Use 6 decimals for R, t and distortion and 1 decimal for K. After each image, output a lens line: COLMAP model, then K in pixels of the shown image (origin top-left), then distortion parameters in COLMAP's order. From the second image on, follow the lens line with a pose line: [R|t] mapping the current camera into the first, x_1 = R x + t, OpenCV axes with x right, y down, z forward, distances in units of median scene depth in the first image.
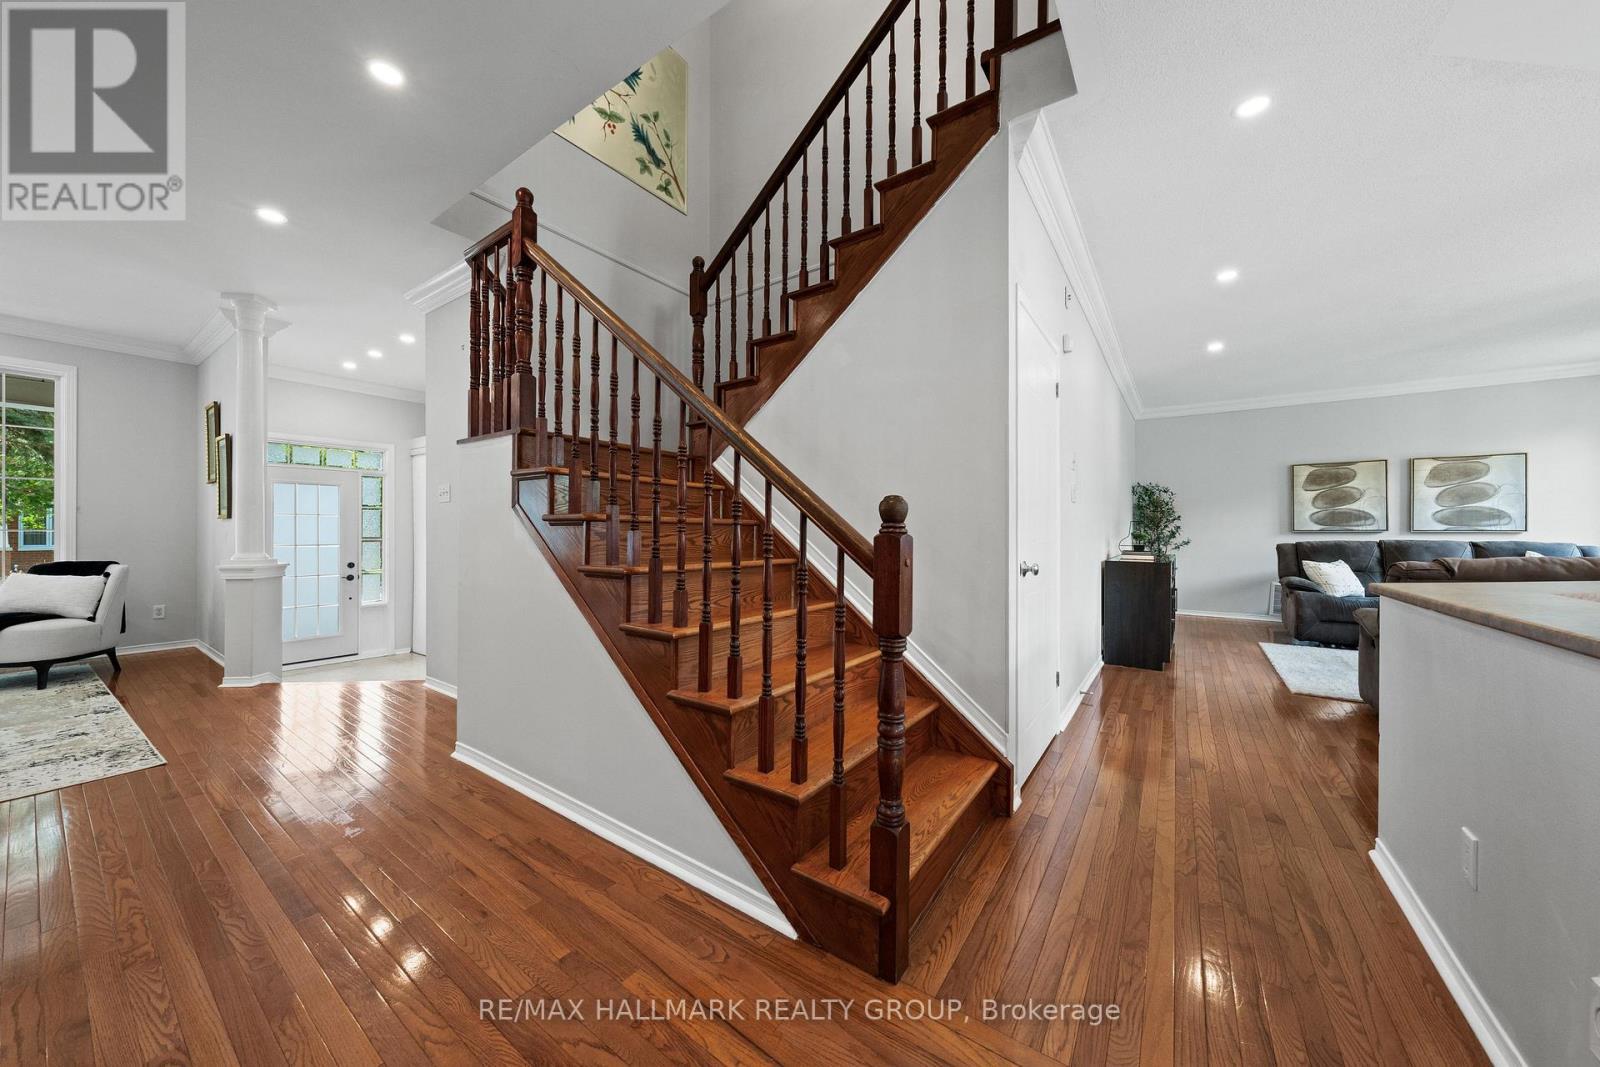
lens RADIAL K [[552.5, 0, 798.9], [0, 552.5, 528.3], [0, 0, 1]] dist [0.000495, 0.000193]
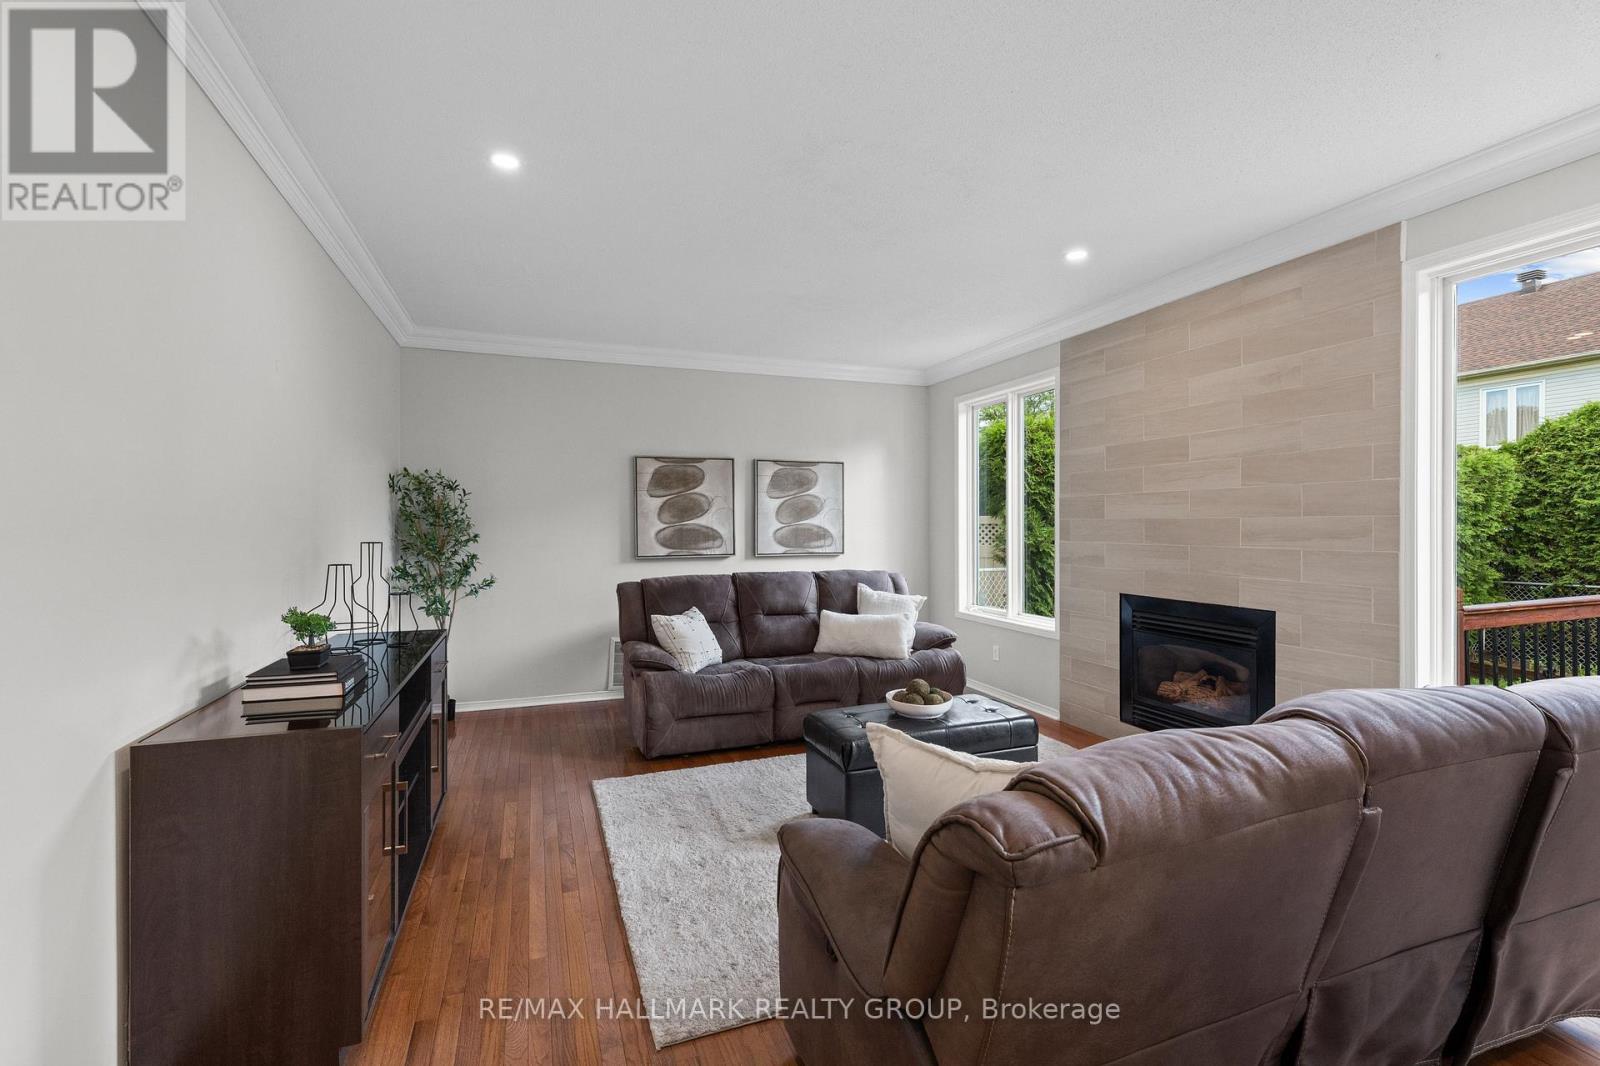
lens RADIAL K [[702.4, 0, 804.7], [0, 702.4, 528.9], [0, 0, 1]] dist [-0.001488, -0.000093]
pose [[0.557248, -0.007815, 0.830309, 0.351404], [0.000513, 0.999959, 0.009068, -0.040225], [-0.830346, -0.004627, 0.557229, 0.414095]]
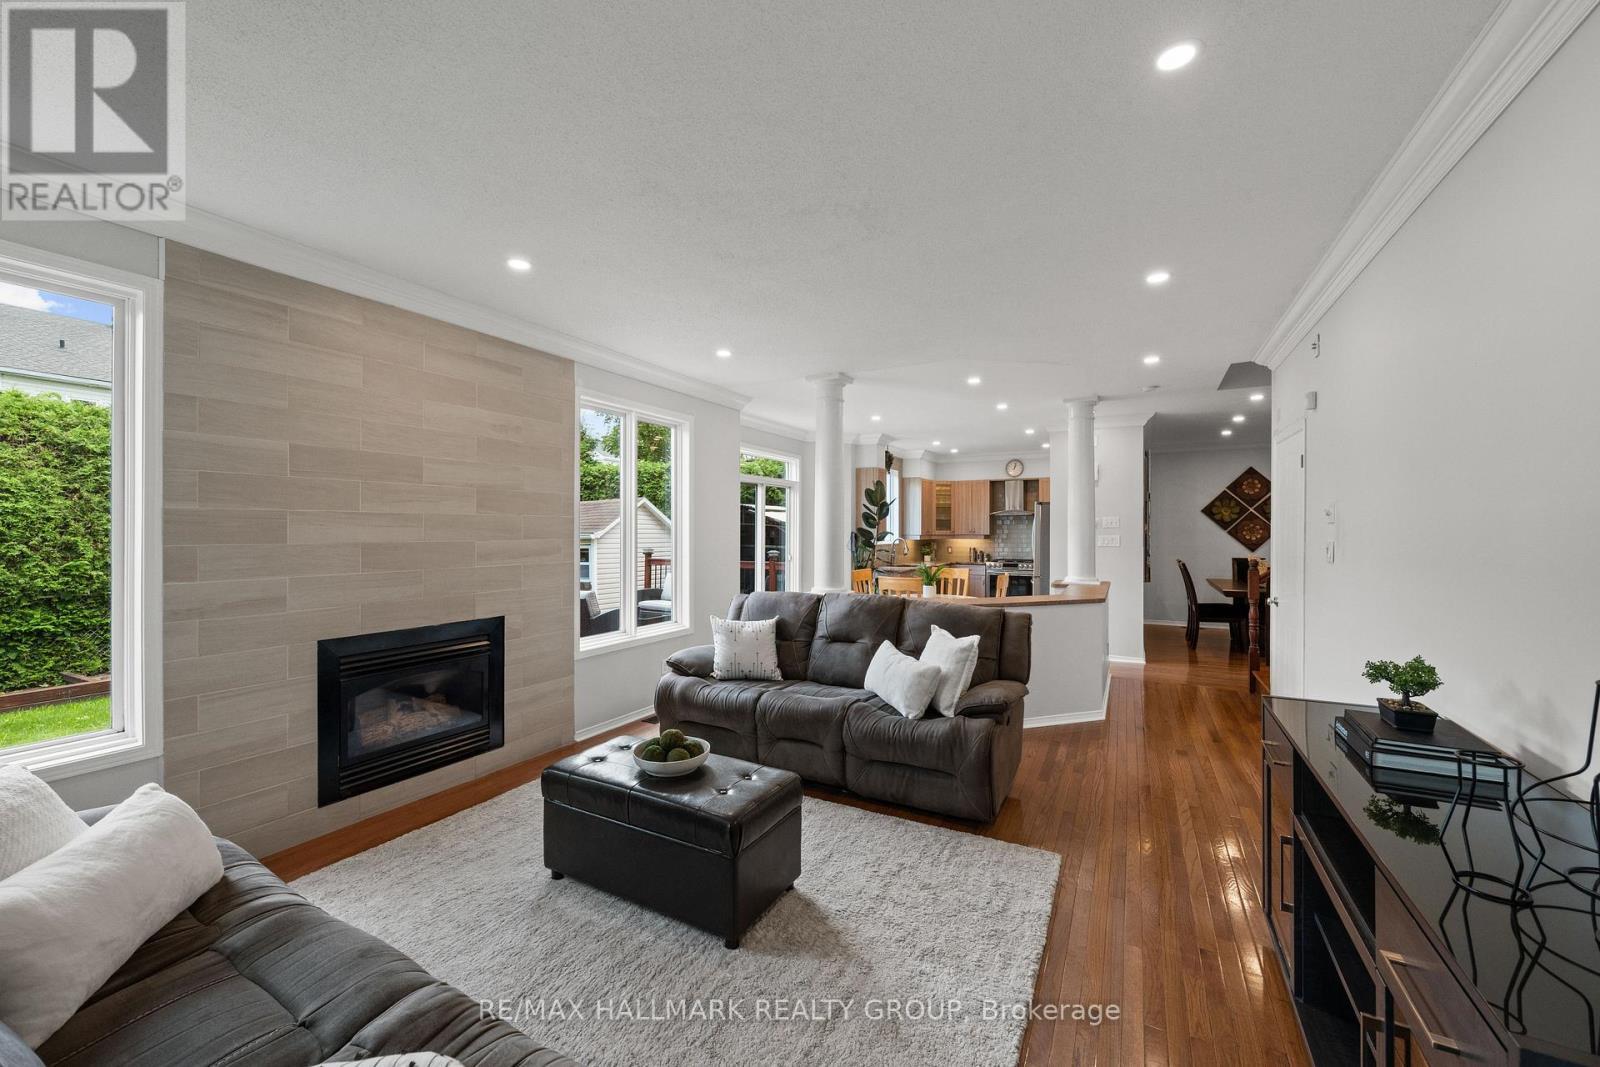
lens RADIAL K [[603.4, 0, 800.0], [0, 603.4, 533.5], [0, 0, 1]] dist [-0.001515, -0.000077]
pose [[-0.994669, -0.001951, -0.103097, 0.810183], [-0.002191, 0.999995, 0.002214, -0.053751], [0.103092, 0.002428, -0.994669, 1.067163]]
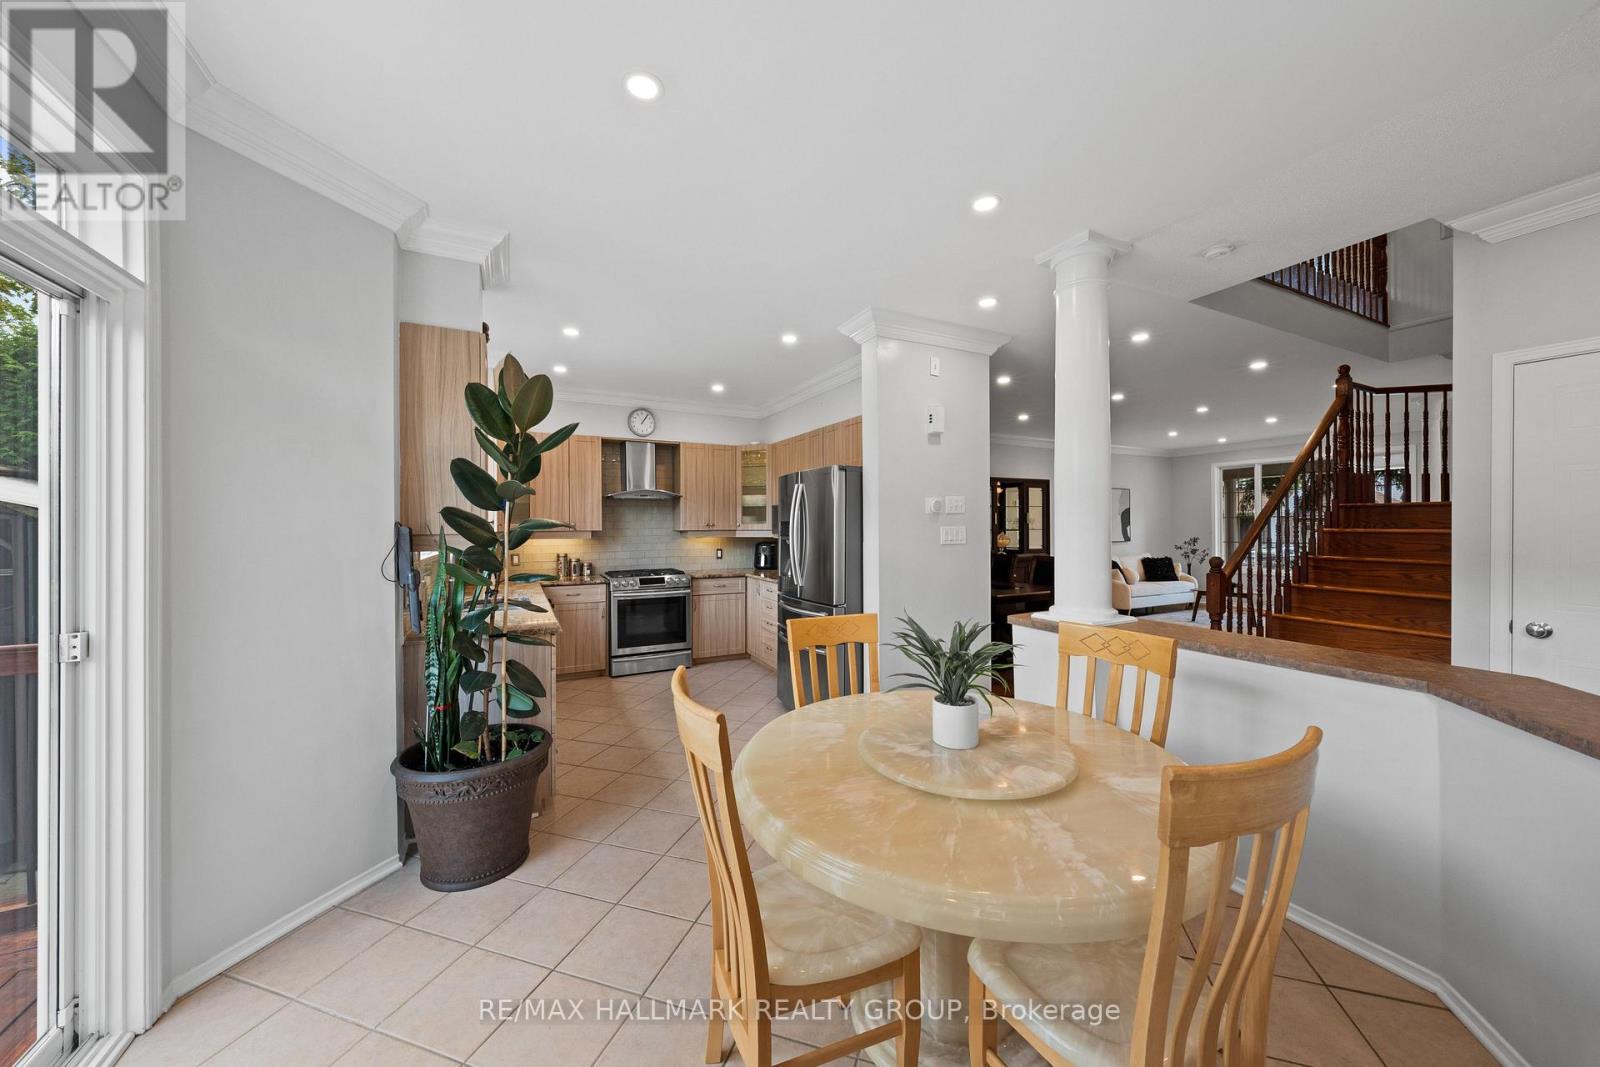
lens RADIAL K [[552.5, 0, 798.9], [0, 552.5, 528.3], [0, 0, 1]] dist [0.000495, 0.000193]
pose [[-0.467329, 0.003032, -0.884078, 0.759193], [0.009865, 0.999950, -0.001786, -0.047009], [0.884028, -0.009556, -0.467336, 0.122283]]
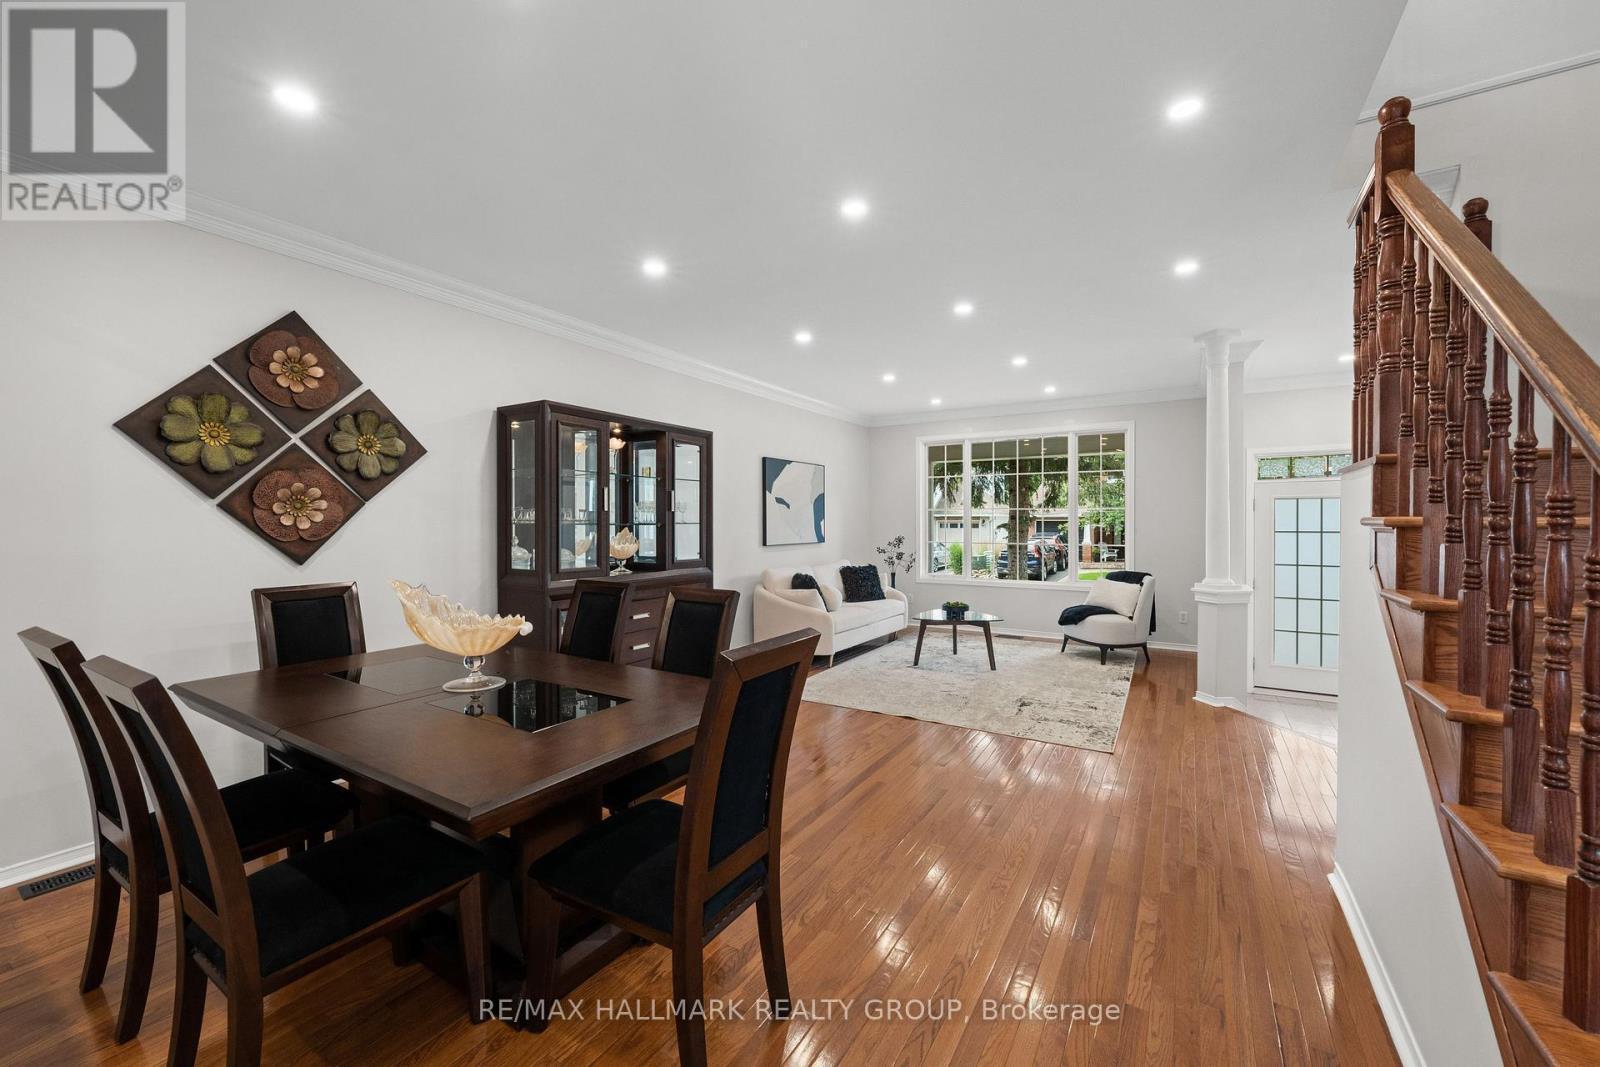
lens RADIAL K [[632.6, 0, 798.6], [0, 632.6, 522.9], [0, 0, 1]] dist [0.001319, 0.000165]
pose [[0.058994, 0.001253, -0.998258, 0.104360], [0.001392, 0.999998, 0.001337, -0.042456], [0.998257, -0.001468, 0.058992, 0.096652]]
